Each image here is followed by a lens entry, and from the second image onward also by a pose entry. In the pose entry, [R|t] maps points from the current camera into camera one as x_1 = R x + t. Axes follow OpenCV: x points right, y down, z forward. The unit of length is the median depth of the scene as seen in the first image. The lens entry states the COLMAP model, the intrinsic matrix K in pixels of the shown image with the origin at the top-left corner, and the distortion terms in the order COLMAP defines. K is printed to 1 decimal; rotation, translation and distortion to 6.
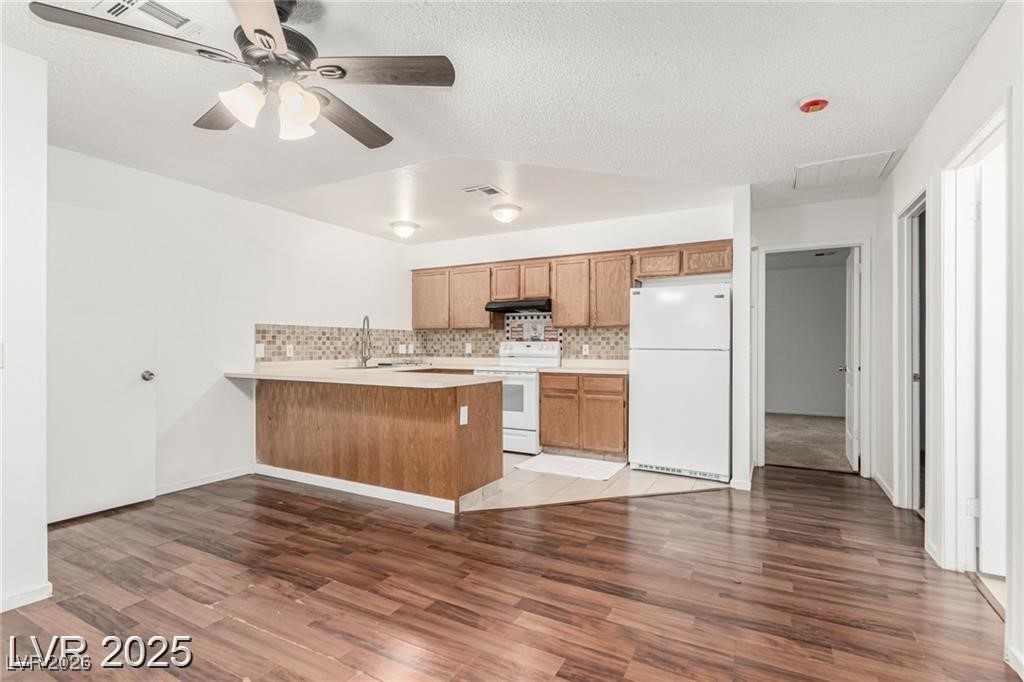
lens RADIAL K [[473.9, 0, 507.9], [0, 473.9, 348.9], [0, 0, 1]] dist [0.006827, -0.005085]
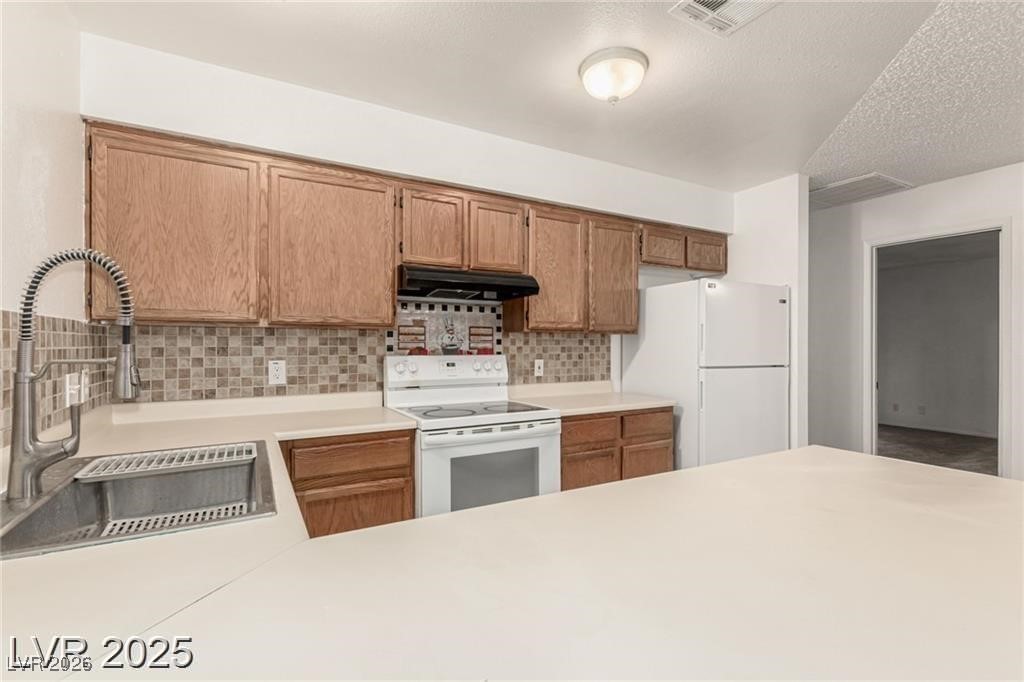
lens RADIAL K [[473.9, 0, 510.9], [0, 473.9, 348.4], [0, 0, 1]] dist [0.006827, -0.005085]
pose [[0.515508, -0.006723, 0.856858, -0.385696], [0.006534, 0.999971, 0.003915, -0.026705], [-0.856860, 0.003580, 0.515537, 0.747654]]
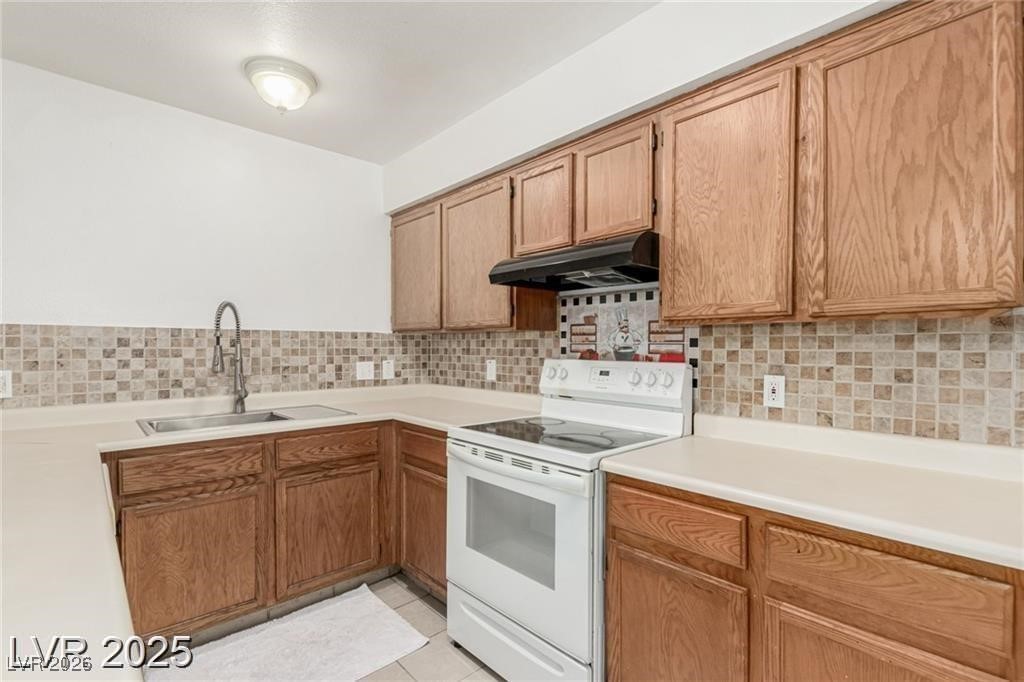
lens RADIAL K [[473.9, 0, 516.0], [0, 473.9, 353.1], [0, 0, 1]] dist [0.006827, -0.005085]
pose [[0.951076, 0.006247, -0.308895, 0.101536], [-0.004052, 0.999962, 0.007747, -0.026763], [0.308932, -0.006116, 0.951065, 0.671155]]
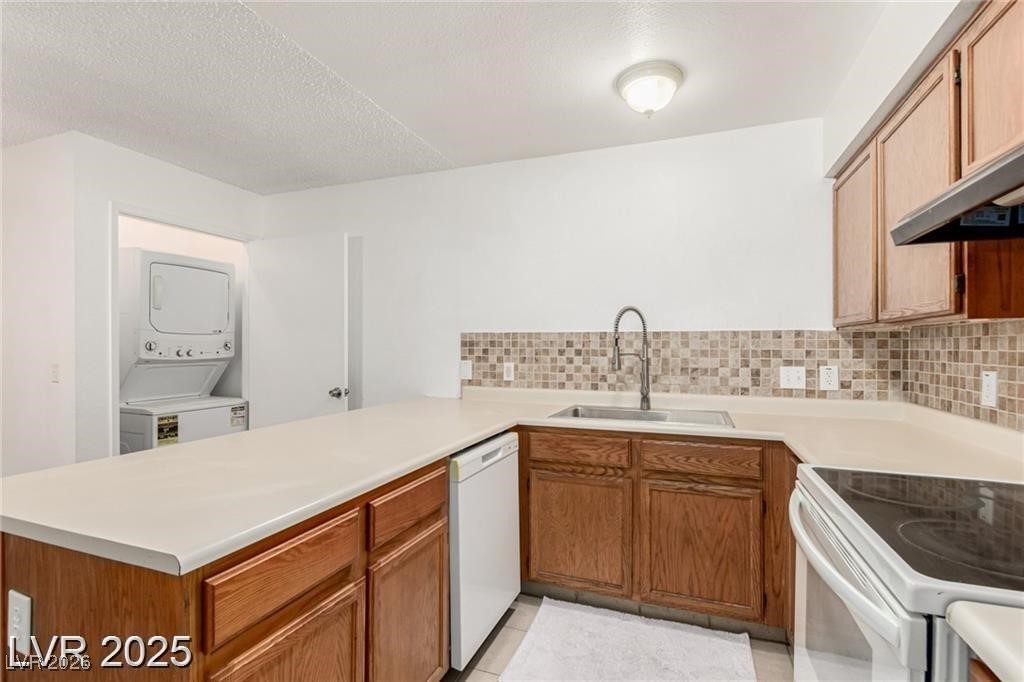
lens RADIAL K [[473.9, 0, 509.8], [0, 473.9, 345.8], [0, 0, 1]] dist [0.006827, -0.005085]
pose [[0.149281, 0.000568, -0.988795, 0.173504], [-0.008986, 0.999959, -0.000782, -0.028614], [0.988754, 0.009002, 0.149281, 0.820197]]
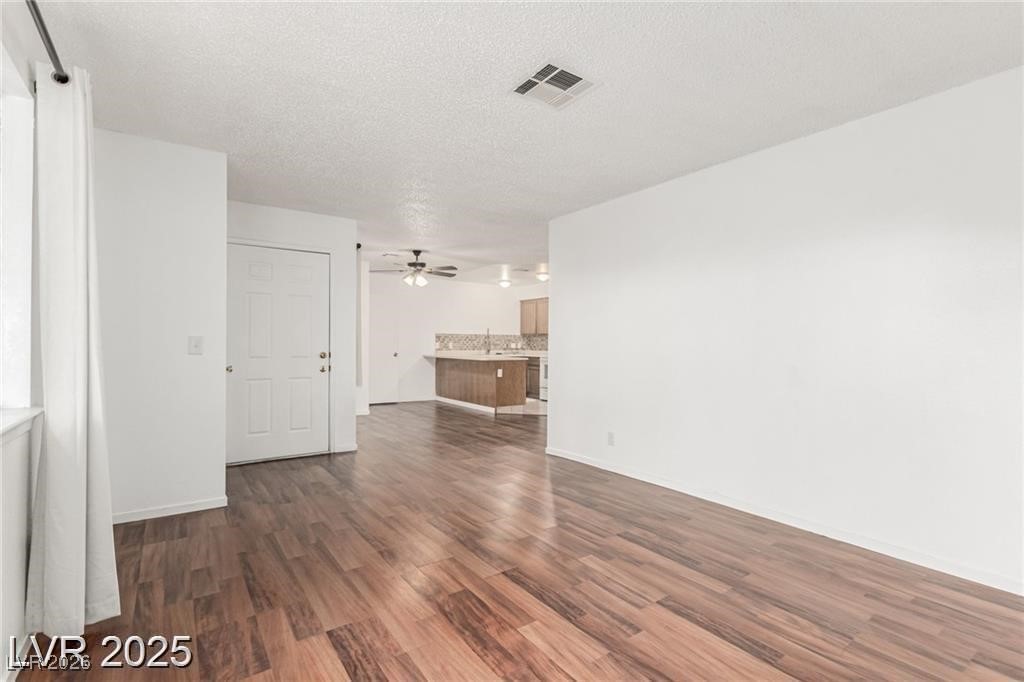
lens RADIAL K [[473.9, 0, 504.5], [0, 473.9, 349.6], [0, 0, 1]] dist [0.006827, -0.005085]
pose [[0.898084, 0.015491, -0.439551, 0.627648], [-0.012405, 0.999874, 0.009894, -0.002333], [0.439649, -0.003433, 0.898163, -0.729050]]
